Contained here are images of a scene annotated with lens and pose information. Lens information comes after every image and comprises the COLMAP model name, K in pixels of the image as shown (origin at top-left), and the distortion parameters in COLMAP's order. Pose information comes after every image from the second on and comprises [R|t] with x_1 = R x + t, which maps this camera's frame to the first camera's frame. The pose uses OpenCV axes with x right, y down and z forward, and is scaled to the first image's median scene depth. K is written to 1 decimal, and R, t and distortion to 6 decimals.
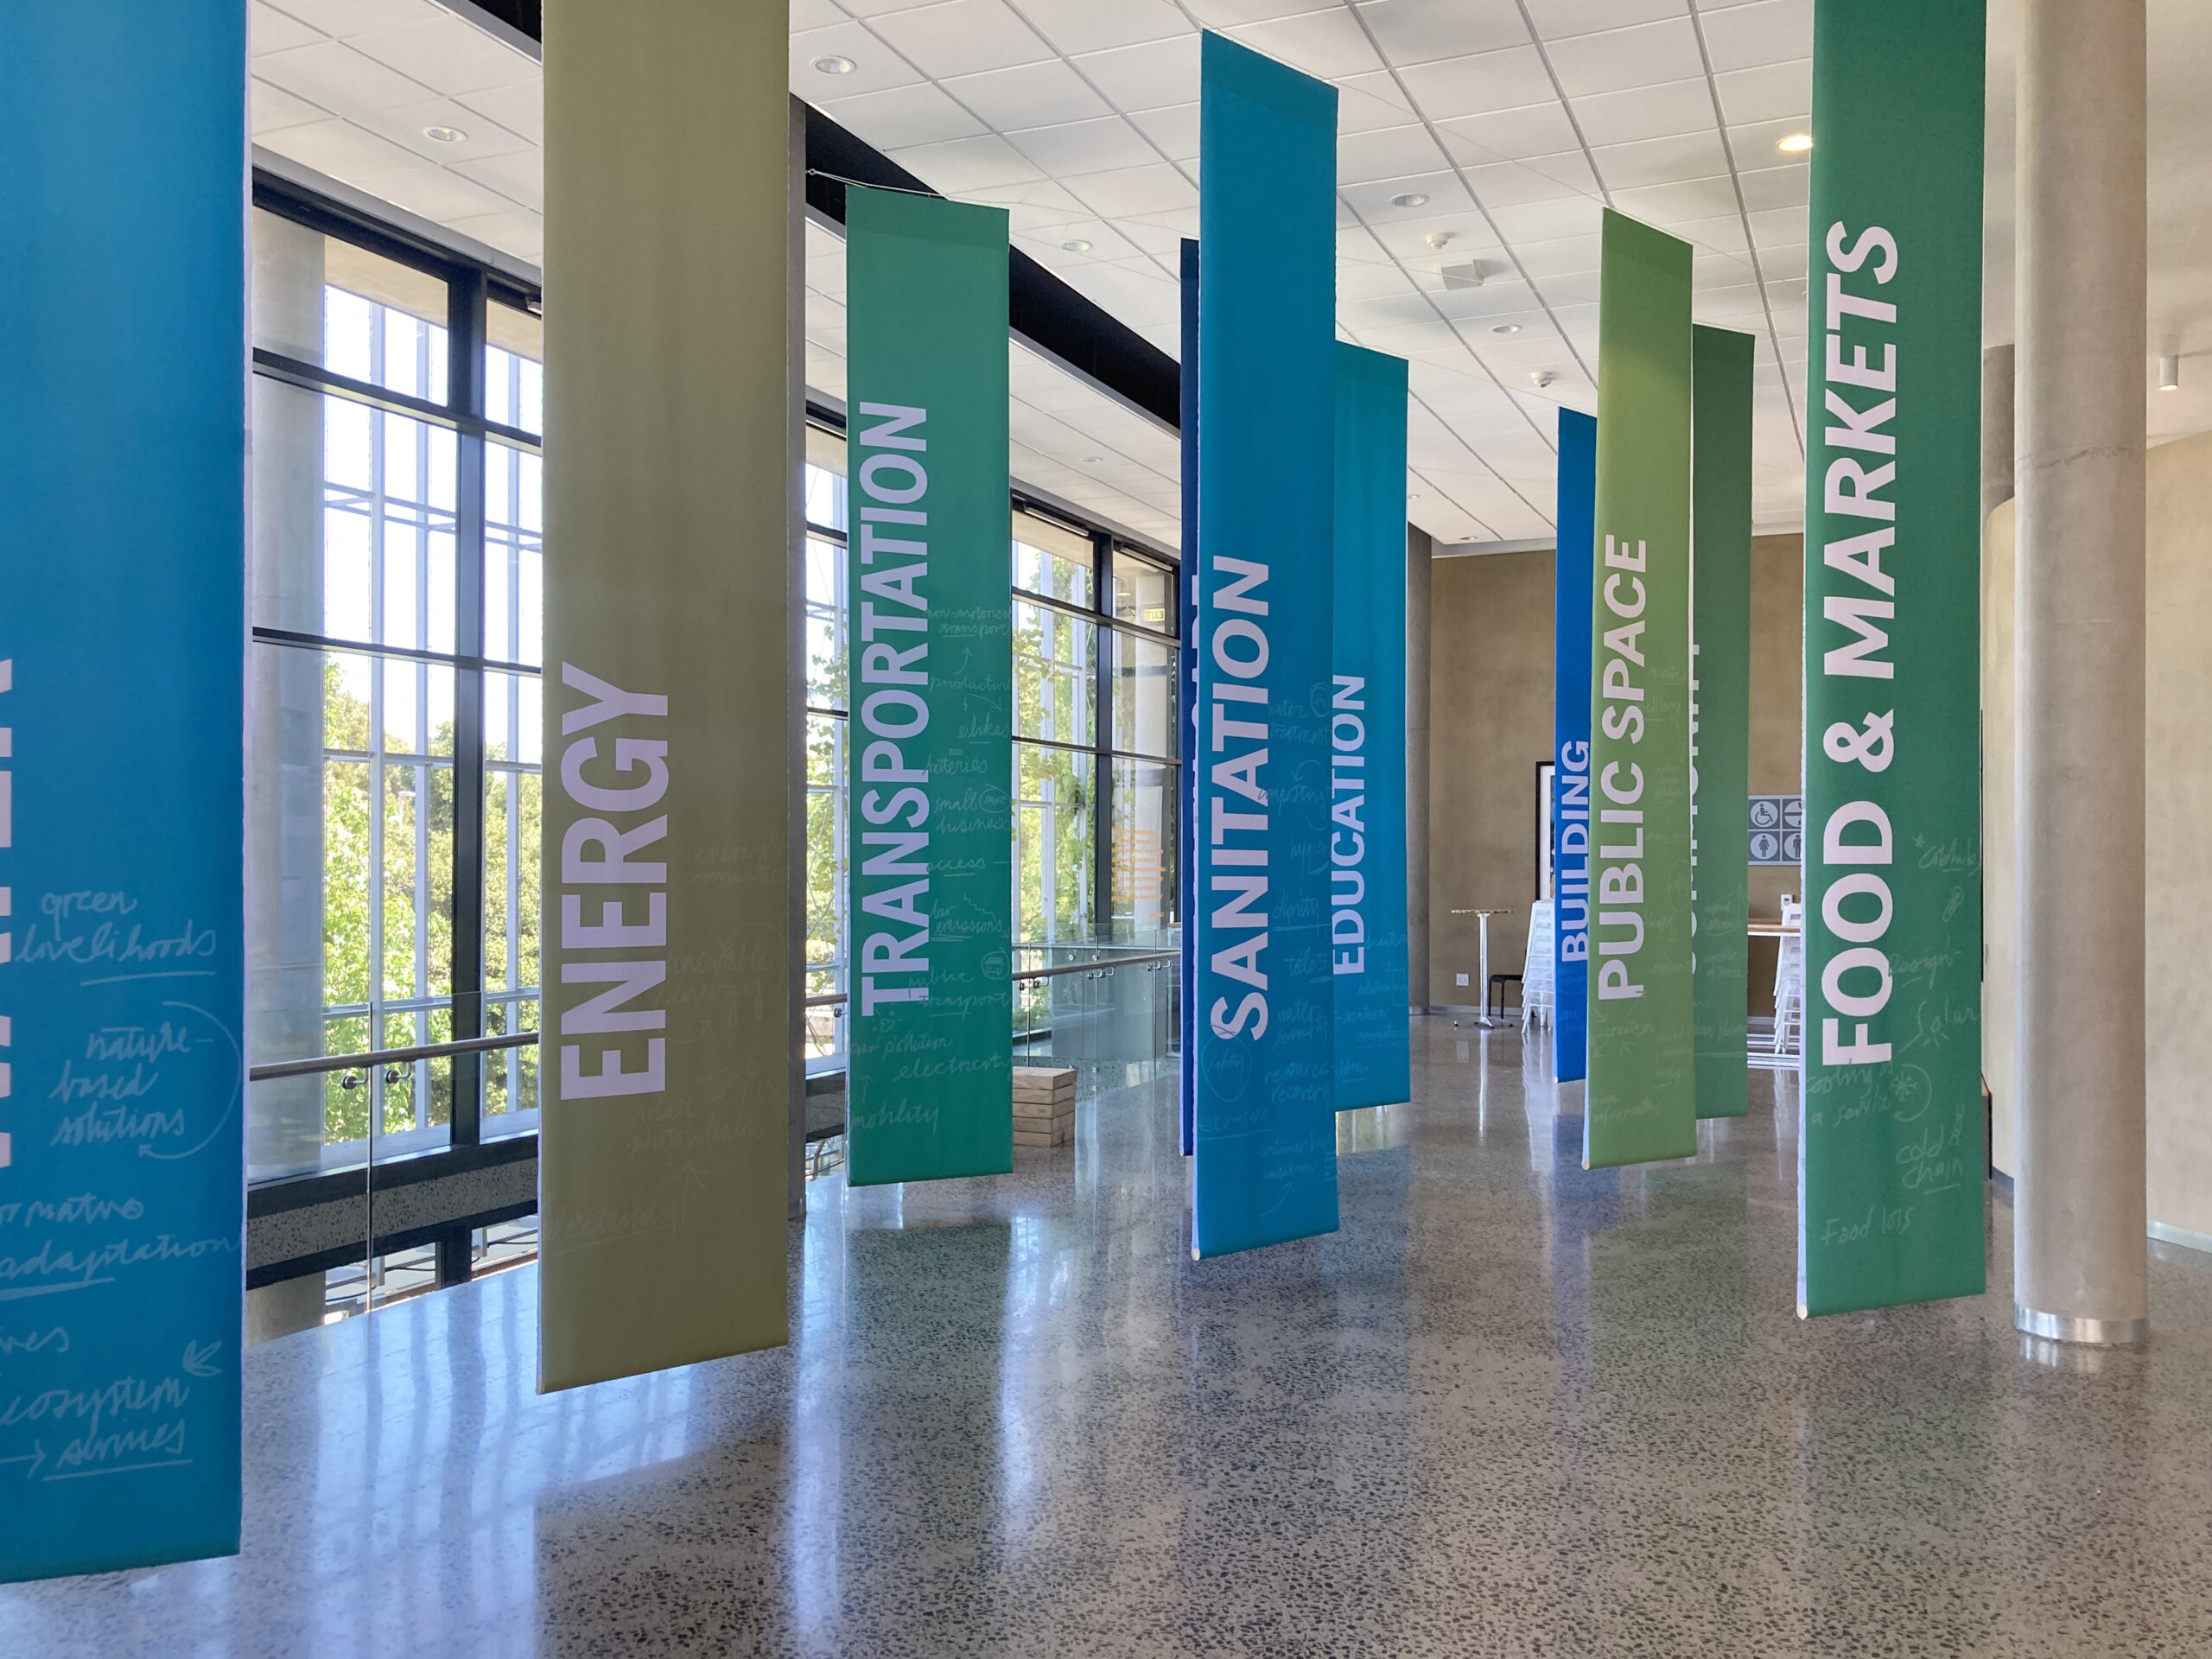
lens RADIAL K [[1836.7, 0, 1106.0], [0, 1836.7, 829.5], [0, 0, 1]] dist [0.086529, -0.006080]
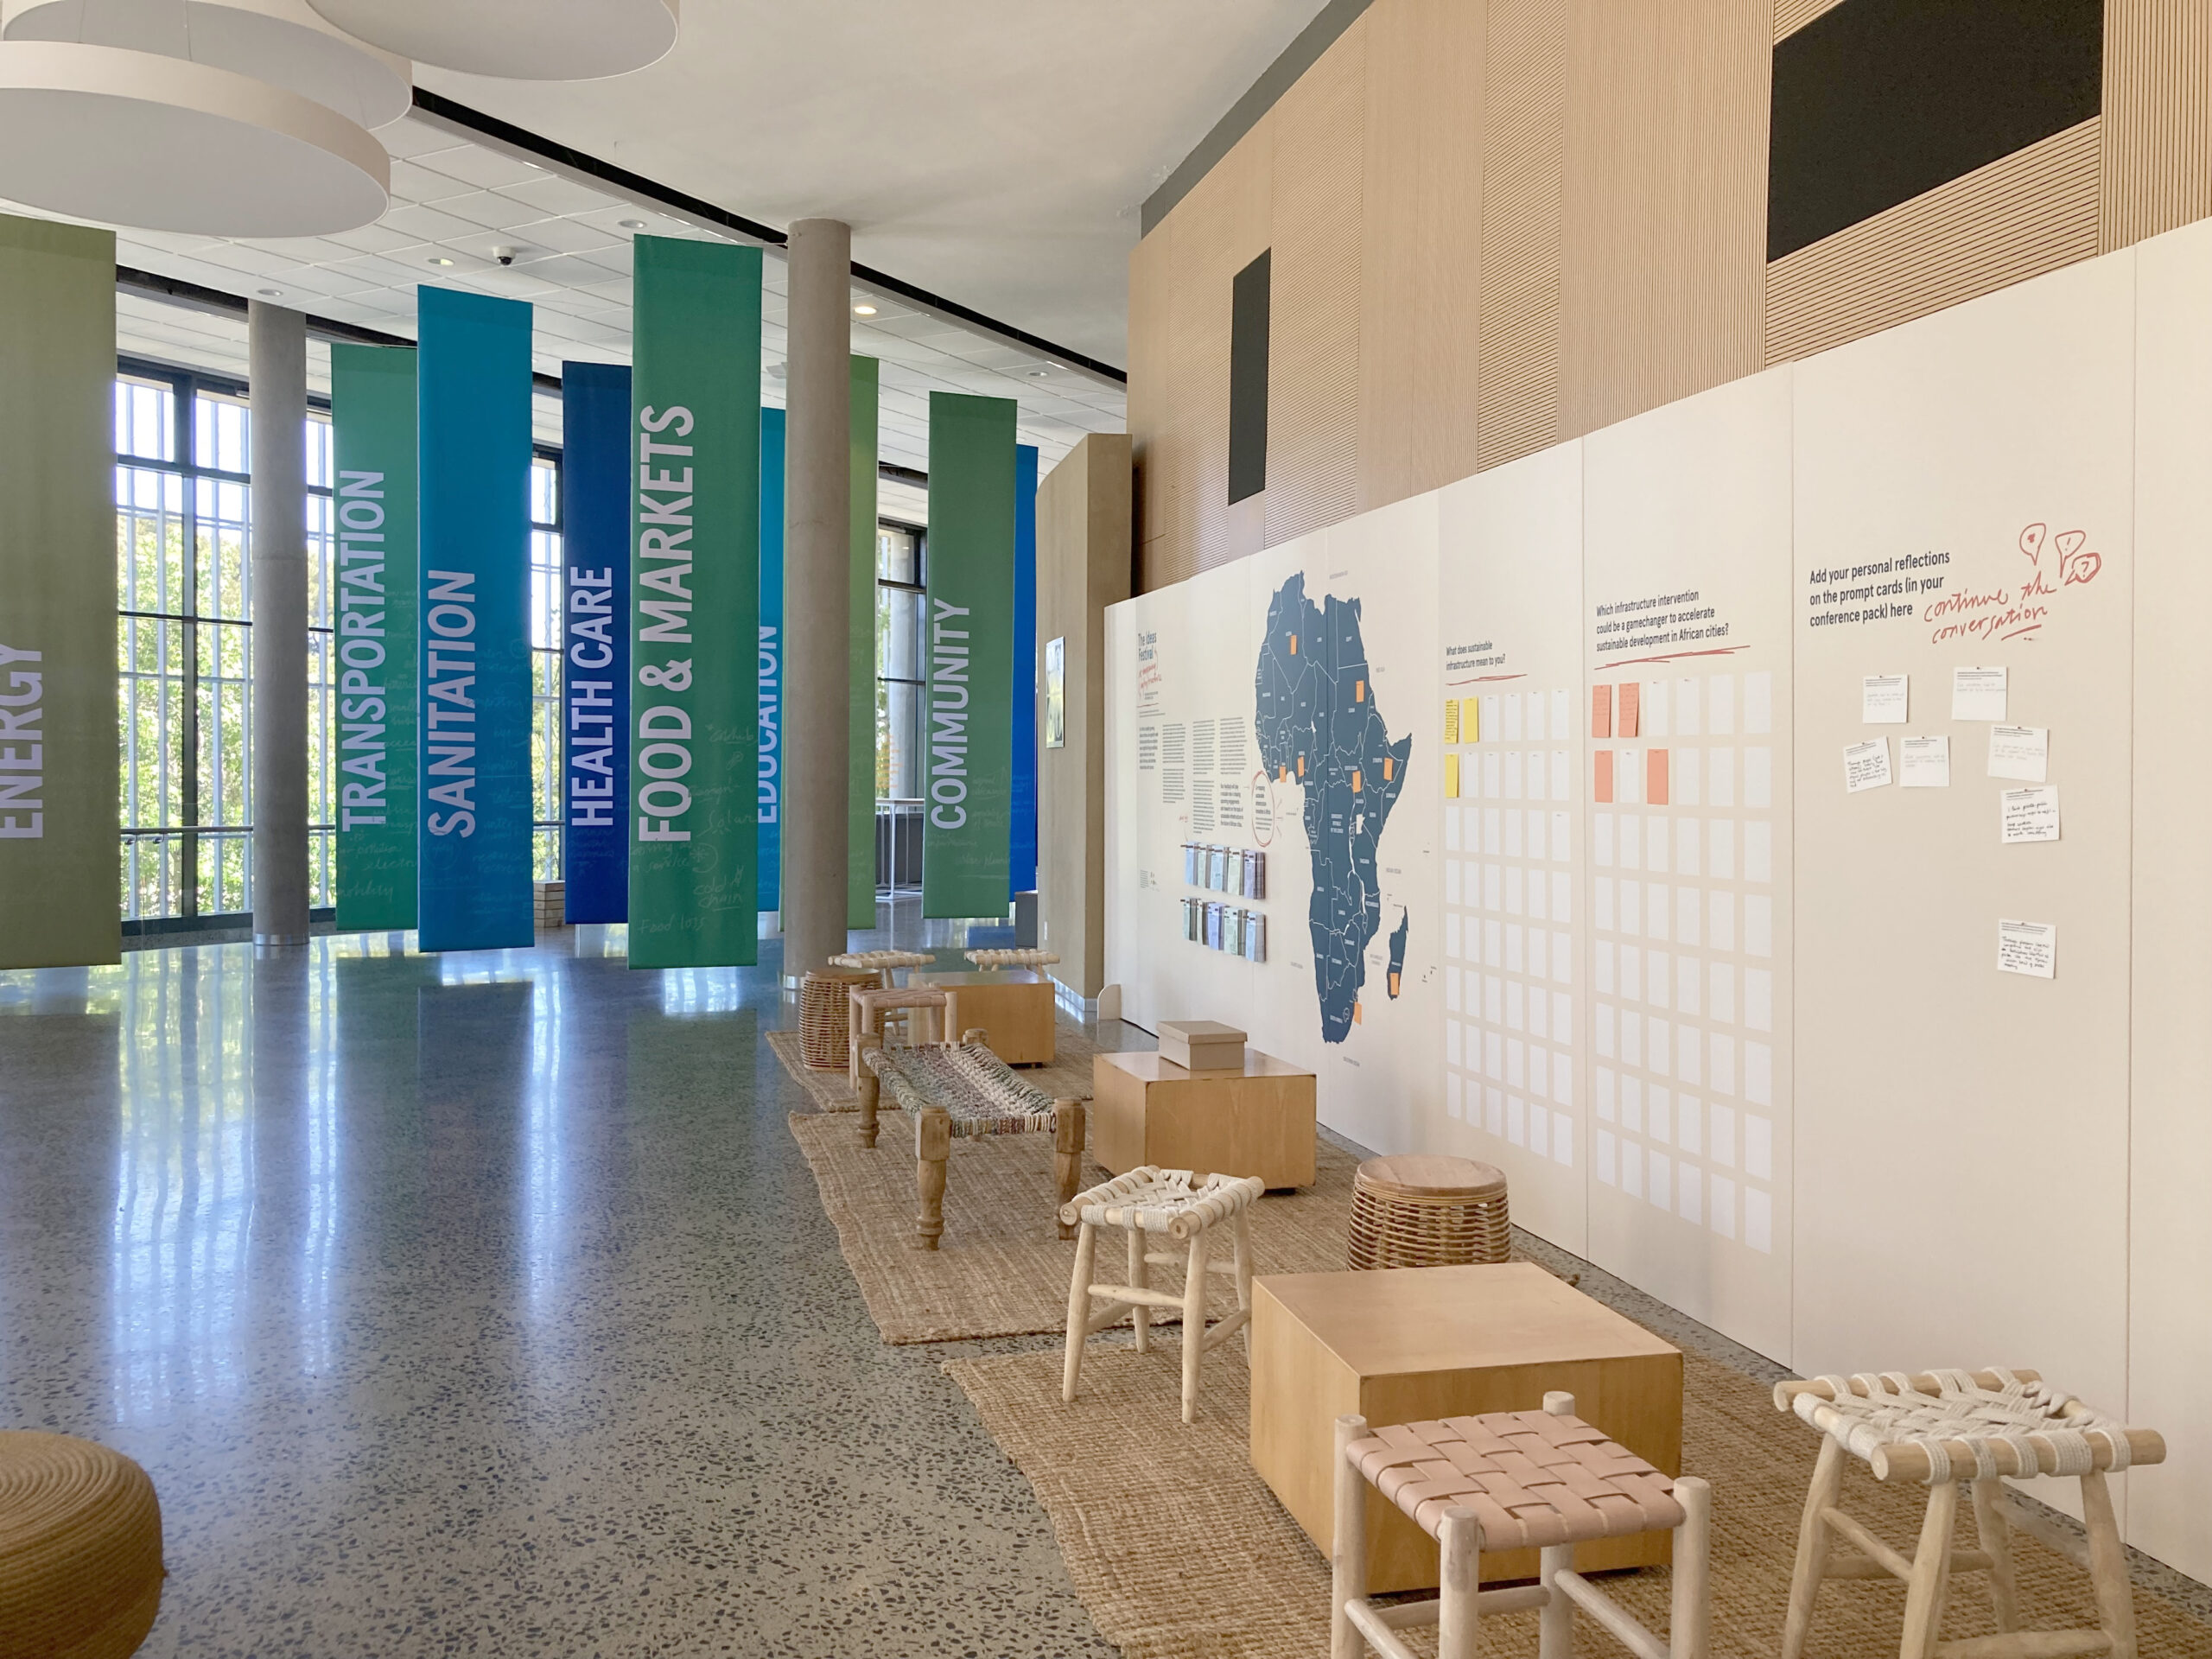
lens RADIAL K [[1831.4, 0, 1106.0], [0, 1831.4, 829.5], [0, 0, 1]] dist [0.059402, -0.088689]
pose [[0.990532, 0.014110, -0.136558, 0.956130], [-0.007977, 0.998939, 0.045356, 0.019301], [0.137053, -0.043837, 0.989593, -0.711598]]
